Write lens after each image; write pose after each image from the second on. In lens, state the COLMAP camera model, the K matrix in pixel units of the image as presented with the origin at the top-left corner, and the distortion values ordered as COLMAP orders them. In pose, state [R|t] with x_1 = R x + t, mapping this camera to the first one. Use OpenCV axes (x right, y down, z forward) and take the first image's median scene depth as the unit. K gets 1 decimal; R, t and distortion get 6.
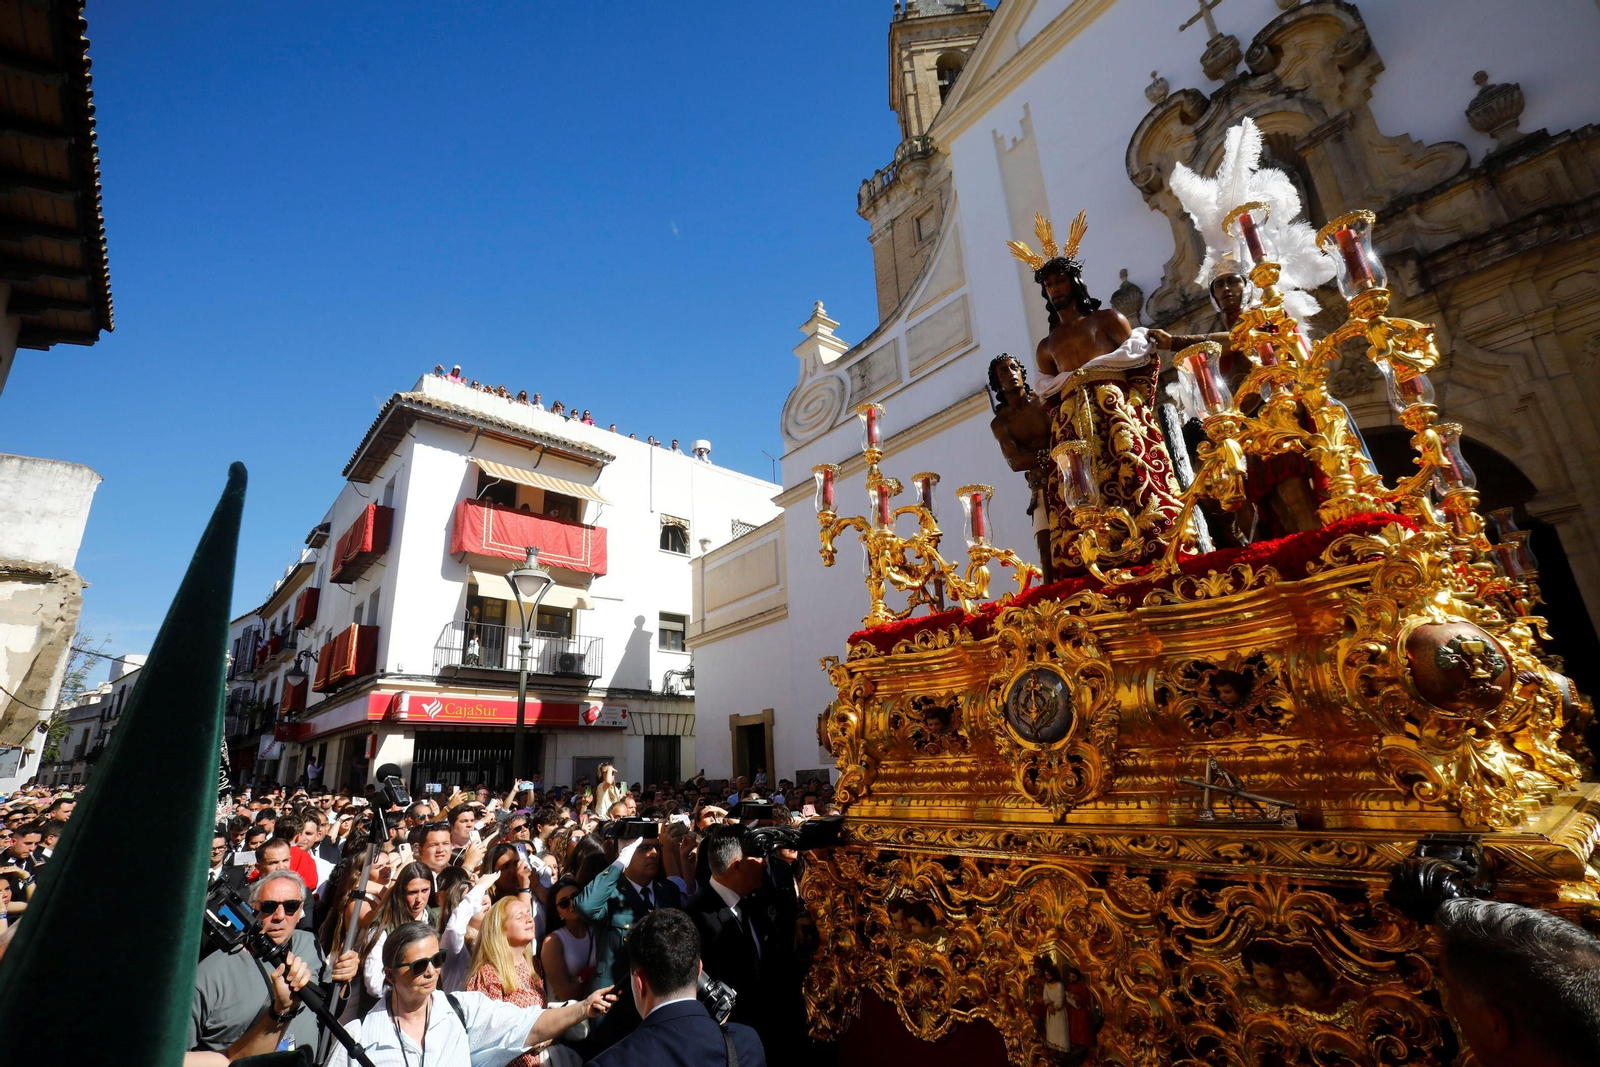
lens RADIAL K [[748.3, 0, 774.2], [0, 748.3, 530.9], [0, 0, 1]] dist [-0.051124, 0.015538]
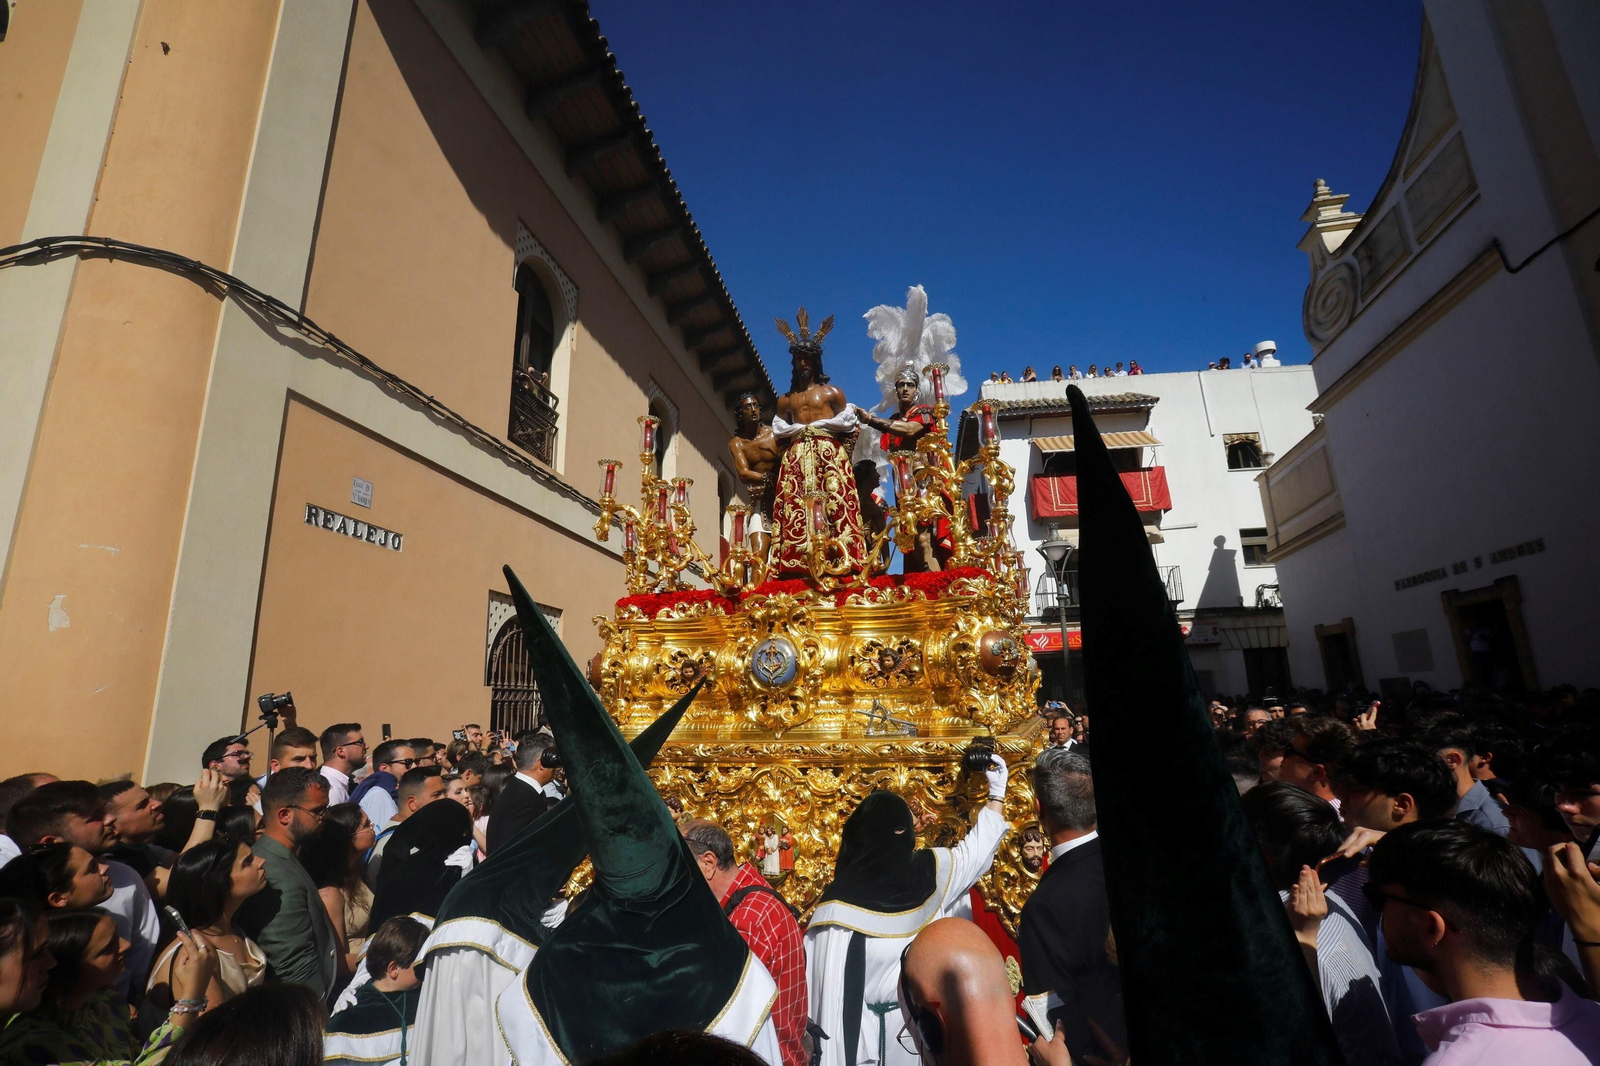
lens RADIAL K [[729.5, 0, 795.7], [0, 729.5, 540.7], [0, 0, 1]] dist [-0.060248, 0.018544]
pose [[0.653533, -0.162228, -0.739308, 0.203254], [0.250837, 0.967985, 0.009327, -0.047891], [0.714126, -0.191541, 0.673302, -0.120327]]
